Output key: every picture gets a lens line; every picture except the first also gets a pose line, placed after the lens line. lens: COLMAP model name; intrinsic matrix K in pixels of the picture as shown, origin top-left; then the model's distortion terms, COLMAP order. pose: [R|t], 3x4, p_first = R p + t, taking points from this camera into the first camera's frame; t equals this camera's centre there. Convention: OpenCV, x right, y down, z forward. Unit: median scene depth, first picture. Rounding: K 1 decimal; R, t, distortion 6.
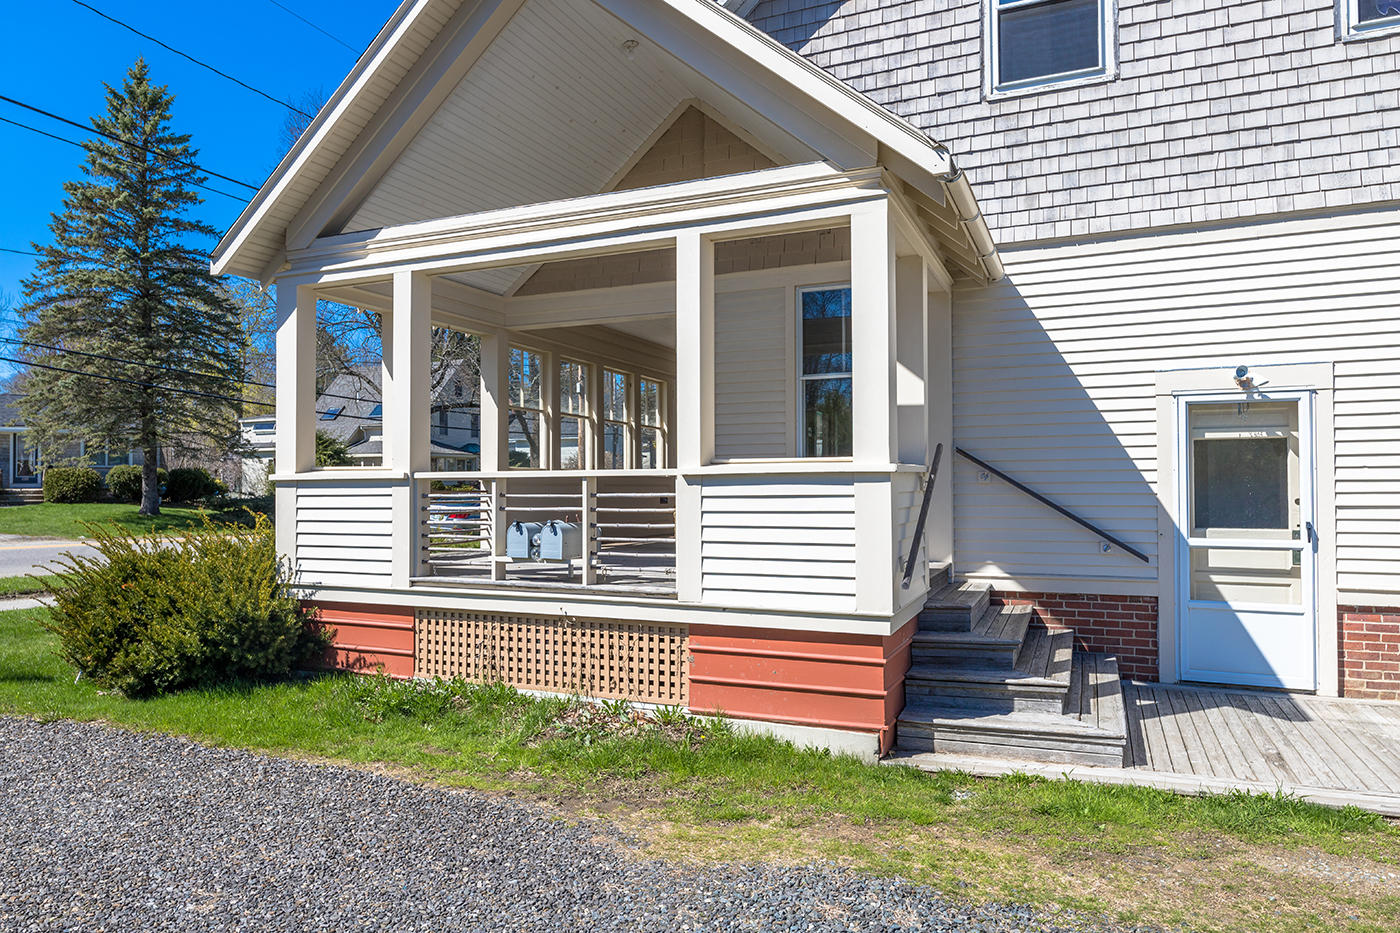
lens RADIAL K [[914.9, 0, 701.3], [0, 914.9, 469.5], [0, 0, 1]] dist [-0.001165, 0.000654]
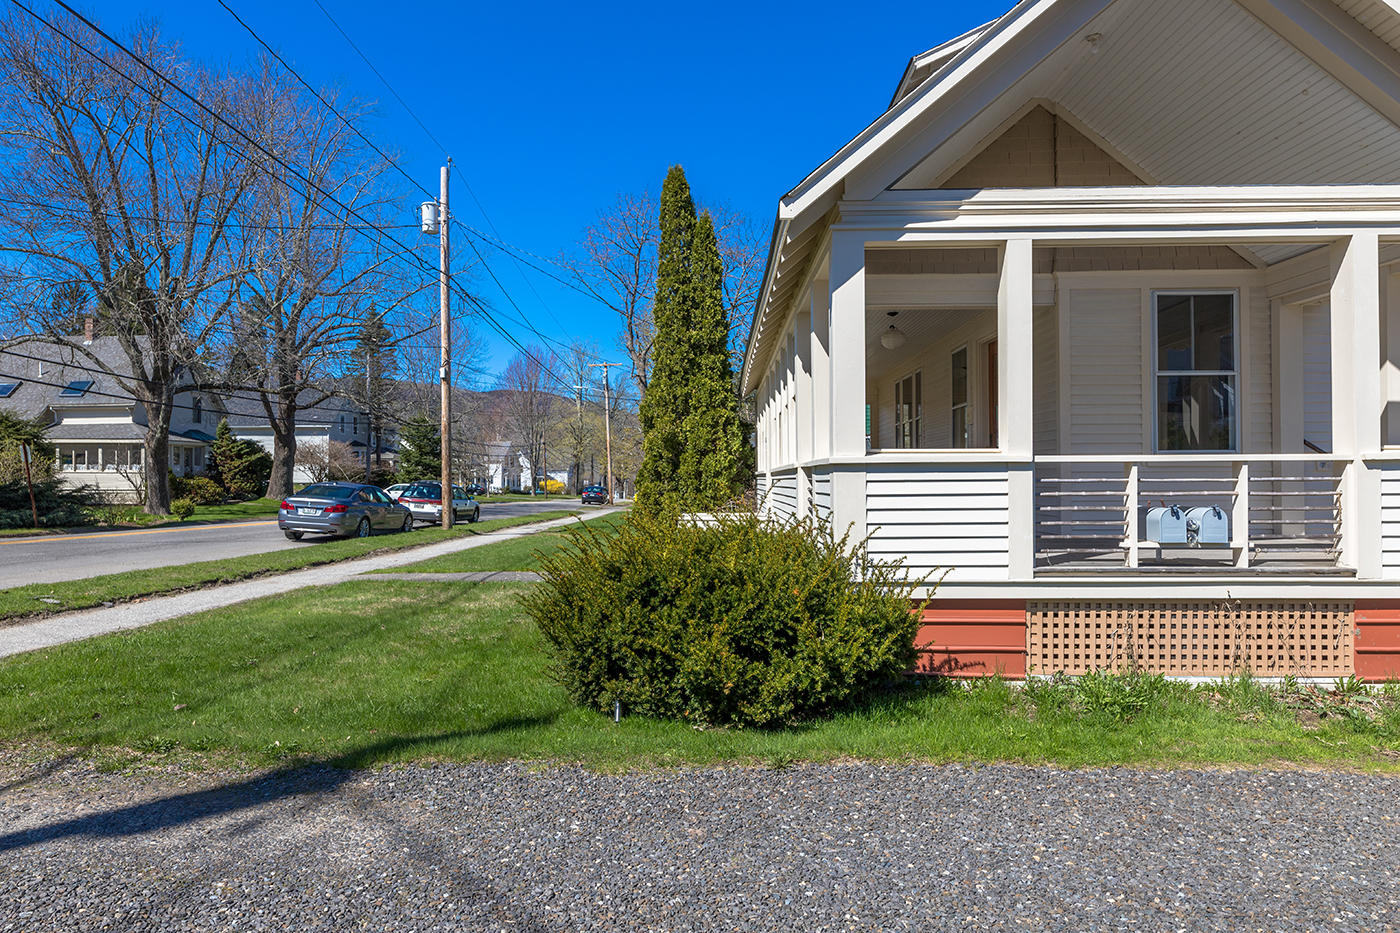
lens RADIAL K [[855.8, 0, 700.0], [0, 855.8, 466.5], [0, 0, 1]] dist [0.002536, 0.000076]
pose [[0.924593, 0.005494, 0.380916, -0.919888], [-0.007061, 0.999971, 0.002716, 0.013868], [-0.380891, -0.005201, 0.924606, 0.307263]]
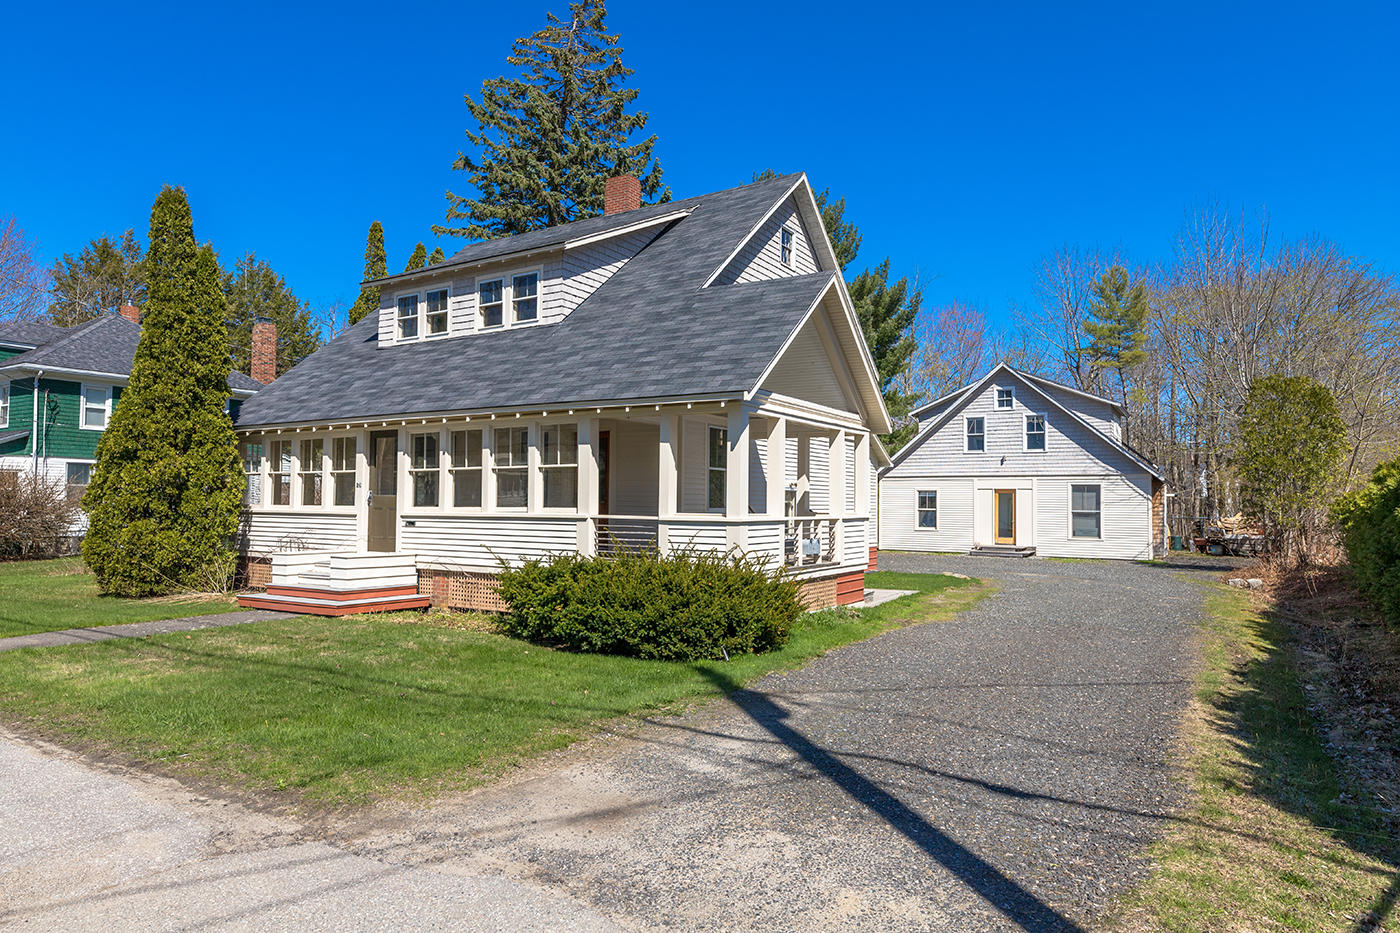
lens RADIAL K [[839.5, 0, 700.0], [0, 839.5, 466.5], [0, 0, 1]] dist [-0.001571, 0.000860]
pose [[0.137364, 0.050679, 0.989223, -2.115731], [-0.029283, 0.998462, -0.047086, -0.016053], [-0.990088, -0.022500, 0.138637, 0.890298]]
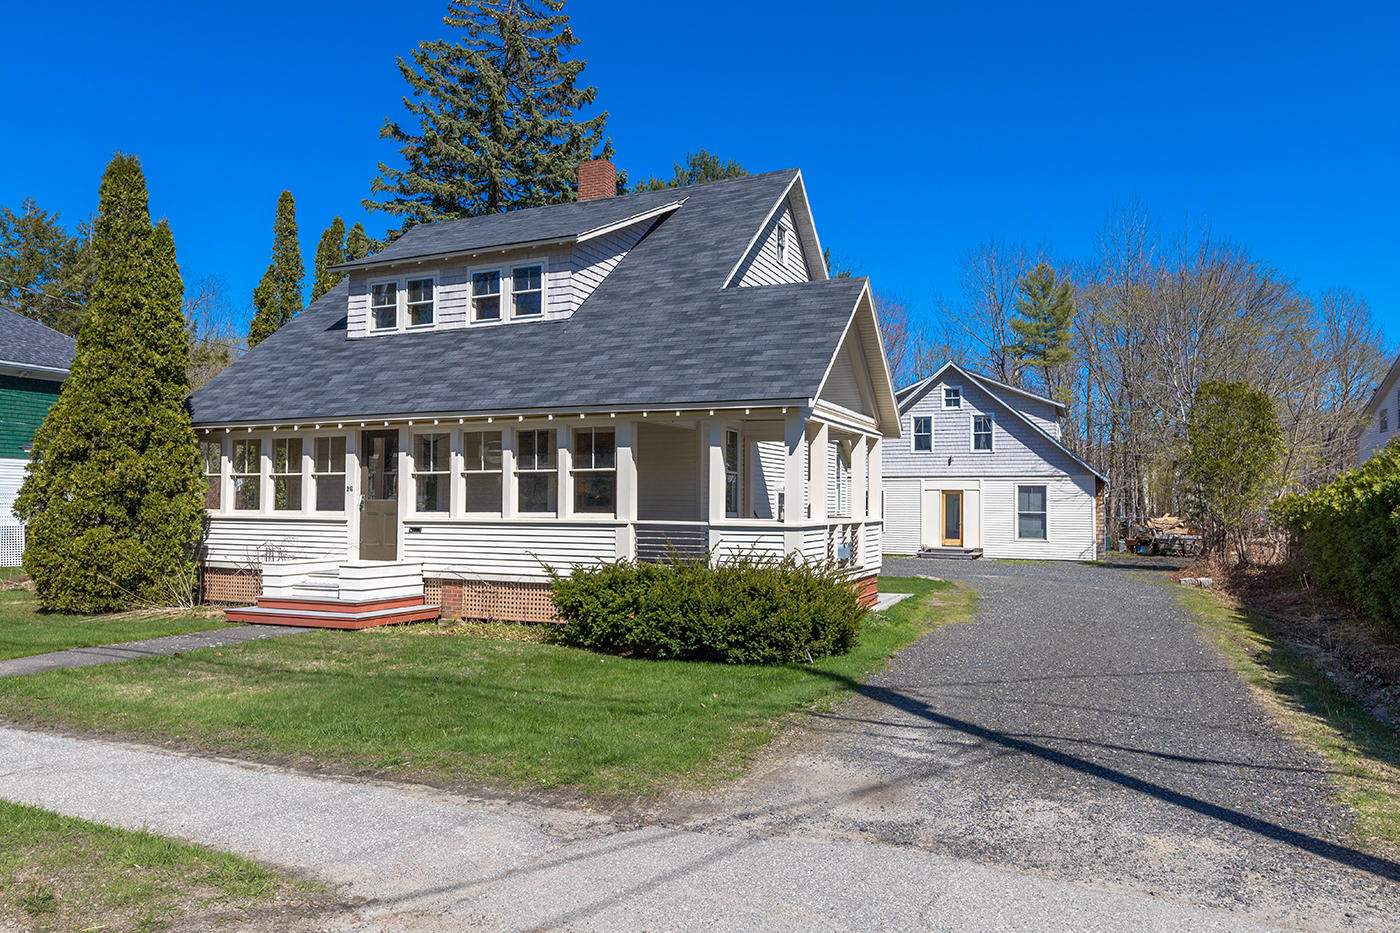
lens RADIAL K [[914.9, 0, 701.3], [0, 914.9, 469.5], [0, 0, 1]] dist [-0.001165, 0.000654]
pose [[0.005158, 0.043498, 0.999040, -2.283681], [-0.026880, 0.998698, -0.043345, -0.017948], [-0.999625, -0.026631, 0.006320, 1.219623]]
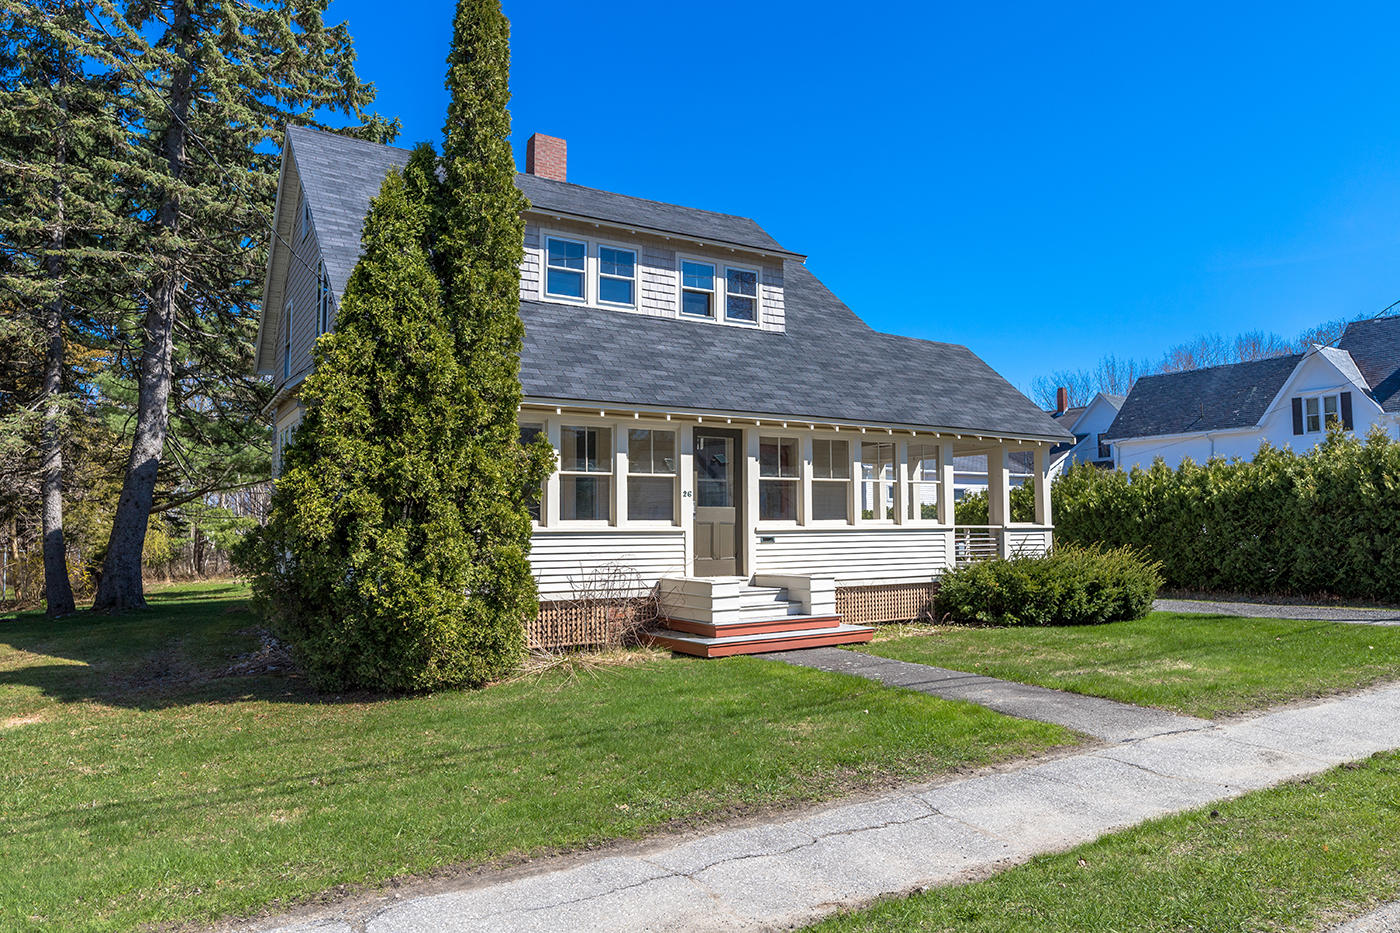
lens RADIAL K [[914.9, 0, 701.3], [0, 914.9, 469.5], [0, 0, 1]] dist [-0.001165, 0.000654]
pose [[-0.813671, 0.031449, 0.580475, -1.173857], [-0.011393, 0.997481, -0.070013, 0.038576], [-0.581214, -0.063581, -0.811263, 3.674713]]
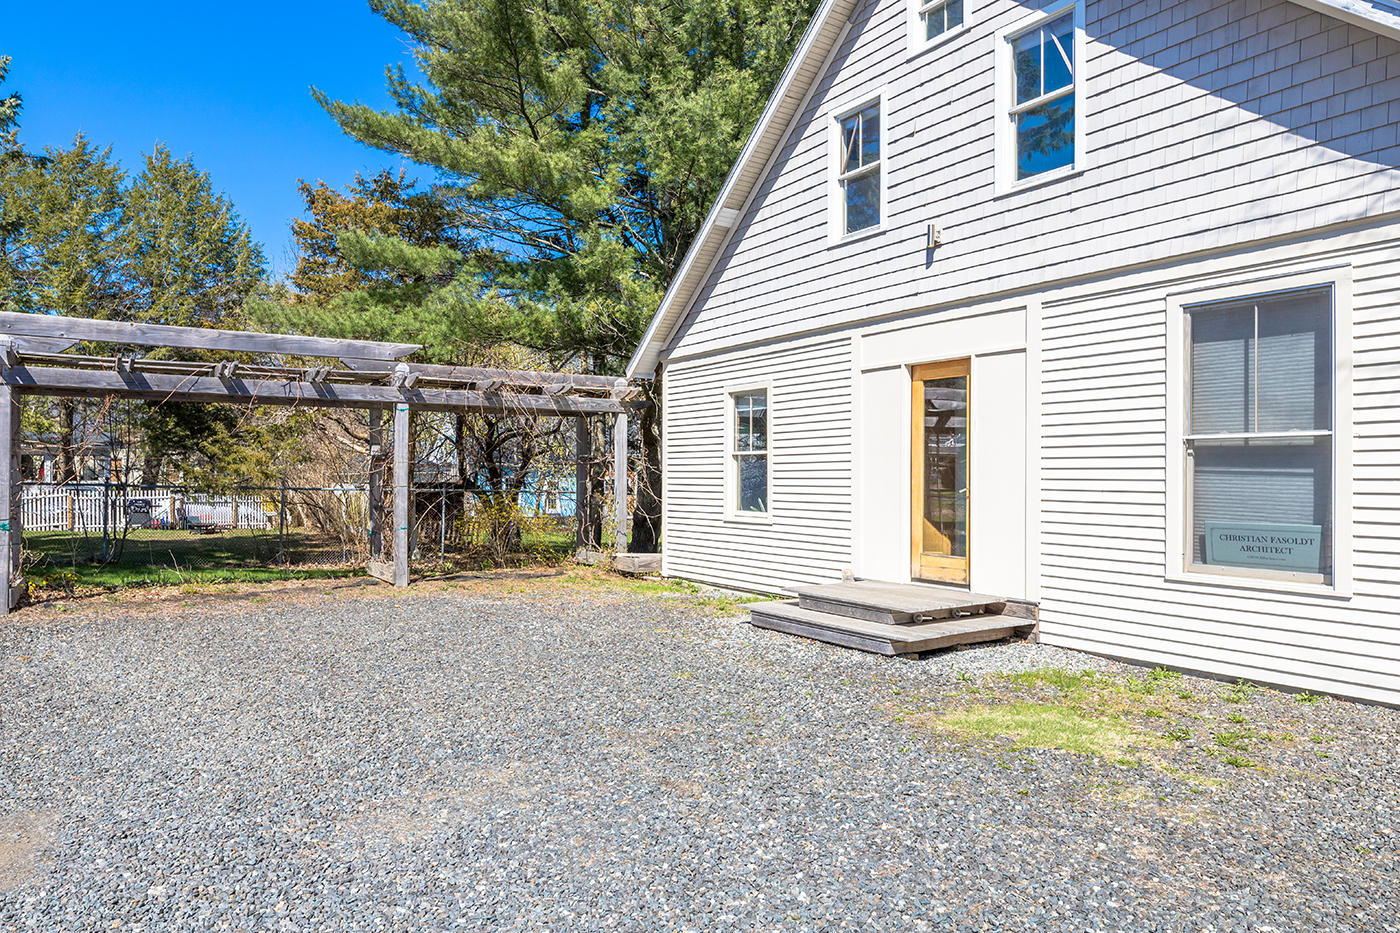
lens RADIAL K [[914.9, 0, 701.3], [0, 914.9, 469.5], [0, 0, 1]] dist [-0.001165, 0.000654]
pose [[0.545658, 0.013746, 0.837895, 1.732246], [-0.020364, 0.999788, -0.003140, 0.001124], [-0.837760, -0.015349, 0.545822, -0.652835]]
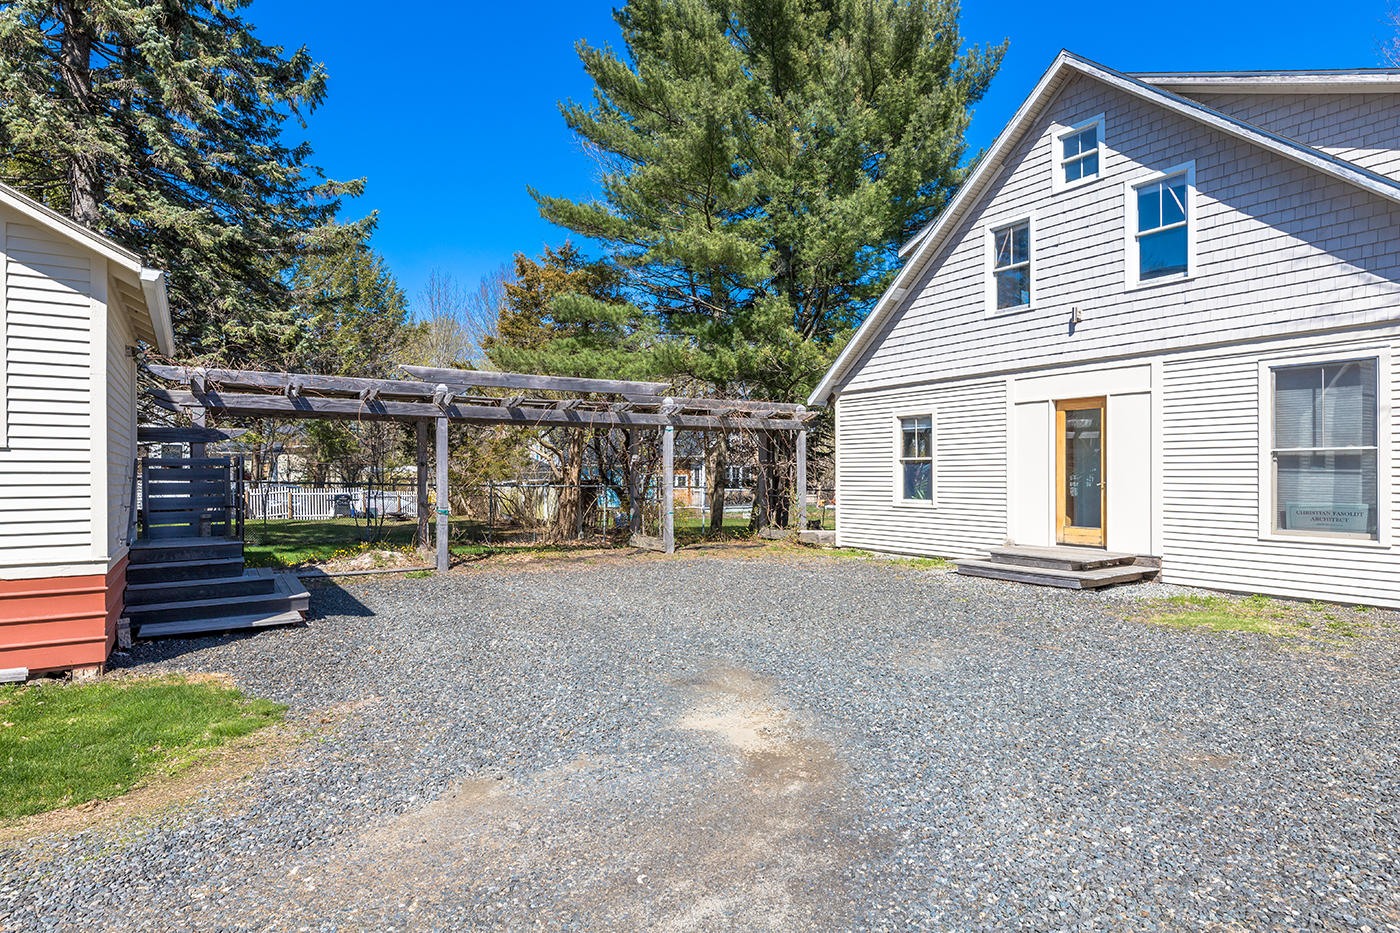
lens RADIAL K [[772.4, 0, 698.1], [0, 772.4, 472.2], [0, 0, 1]] dist [-0.001397, -0.000117]
pose [[0.554643, 0.005072, 0.832073, 1.163171], [-0.014067, 0.999896, 0.003282, 0.000369], [-0.831969, -0.013526, 0.554657, -0.456291]]
